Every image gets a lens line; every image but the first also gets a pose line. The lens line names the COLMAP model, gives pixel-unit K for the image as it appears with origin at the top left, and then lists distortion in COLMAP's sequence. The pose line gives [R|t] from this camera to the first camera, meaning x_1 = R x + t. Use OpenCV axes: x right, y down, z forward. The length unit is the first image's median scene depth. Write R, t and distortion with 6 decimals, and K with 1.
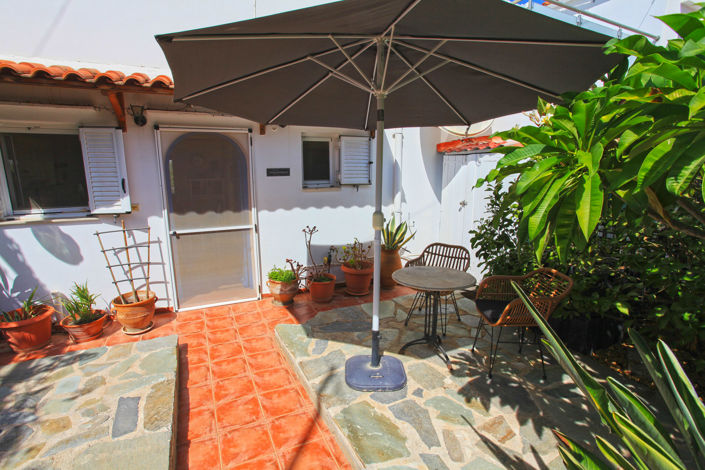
lens RADIAL K [[343.2, 0, 352.5], [0, 343.2, 235.0], [0, 0, 1]] dist [-0.073740, 0.035831]
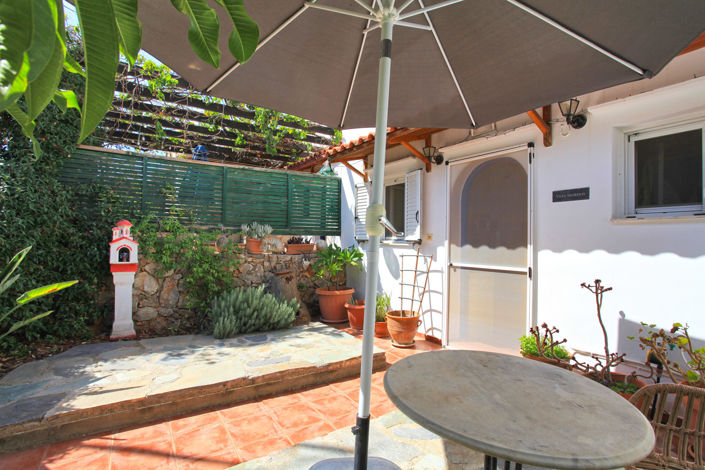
lens RADIAL K [[343.2, 0, 352.5], [0, 343.2, 235.0], [0, 0, 1]] dist [-0.073740, 0.035831]
pose [[0.141631, -0.010188, -0.989867, 0.415061], [-0.203605, 0.978268, -0.039201, 0.007536], [0.968755, 0.207094, 0.136479, 0.563263]]
